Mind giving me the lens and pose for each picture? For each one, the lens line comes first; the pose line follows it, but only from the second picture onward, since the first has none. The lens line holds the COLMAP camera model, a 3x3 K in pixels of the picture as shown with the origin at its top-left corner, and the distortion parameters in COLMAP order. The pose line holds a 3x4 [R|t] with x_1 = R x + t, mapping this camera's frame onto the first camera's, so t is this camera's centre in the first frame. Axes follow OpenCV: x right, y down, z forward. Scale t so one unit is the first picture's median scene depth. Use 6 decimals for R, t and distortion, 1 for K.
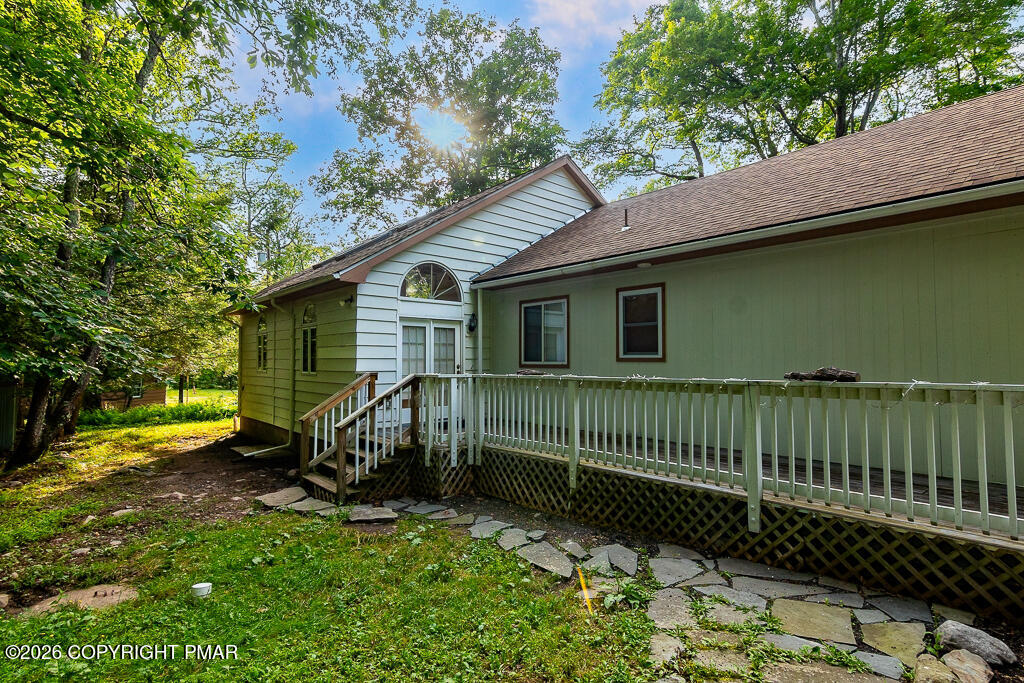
lens RADIAL K [[511.2, 0, 513.6], [0, 511.2, 351.8], [0, 0, 1]] dist [0.002291, 0.001168]
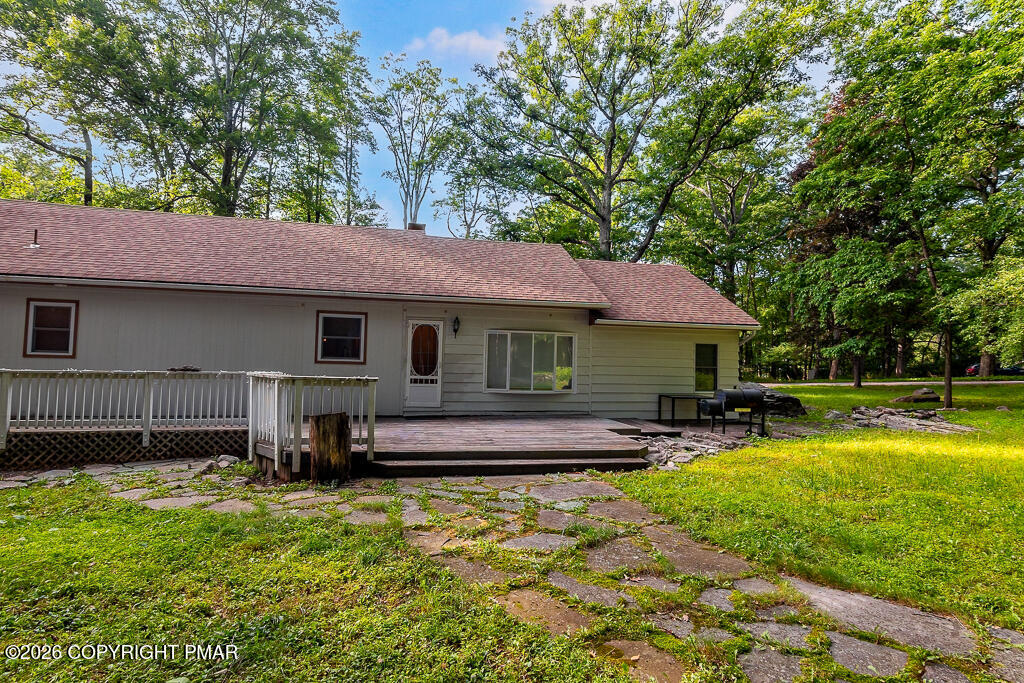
lens RADIAL K [[521.4, 0, 510.8], [0, 521.4, 327.6], [0, 0, 1]] dist [0.002772, 0.001527]
pose [[0.479206, 0.063799, 0.875381, -0.348616], [-0.041036, 0.997893, -0.050263, -0.037533], [-0.876742, -0.011836, 0.480814, -0.646737]]
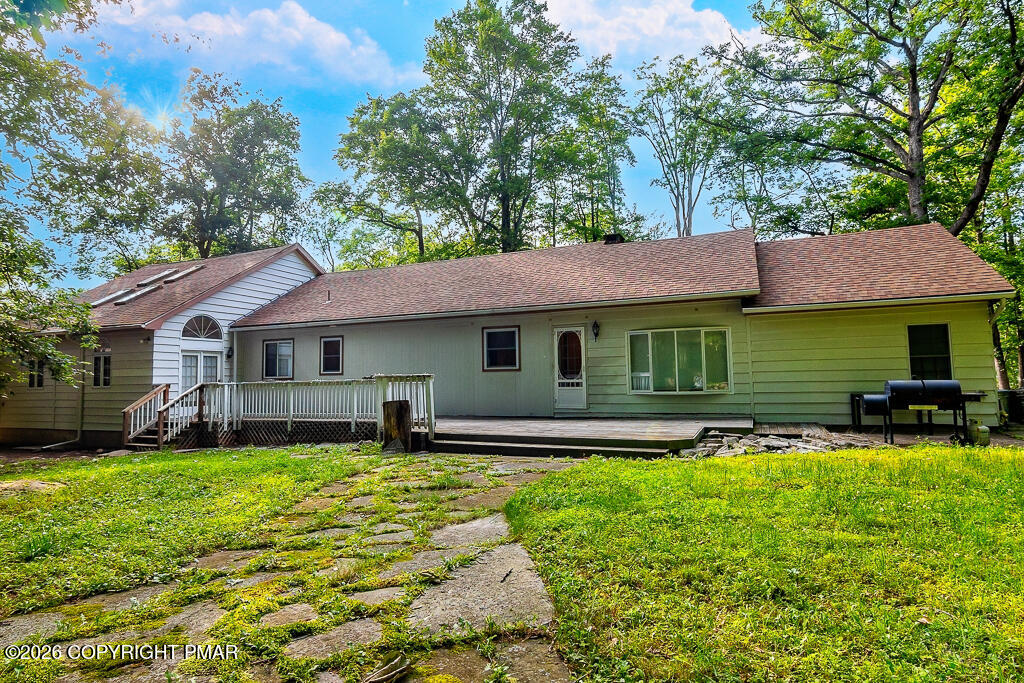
lens RADIAL K [[558.3, 0, 512.7], [0, 558.3, 332.4], [0, 0, 1]] dist [0.000574, 0.001077]
pose [[0.902596, 0.018890, 0.430074, -0.043990], [0.009887, 0.997864, -0.064579, 0.000432], [-0.430375, 0.062541, 0.900481, -1.174683]]
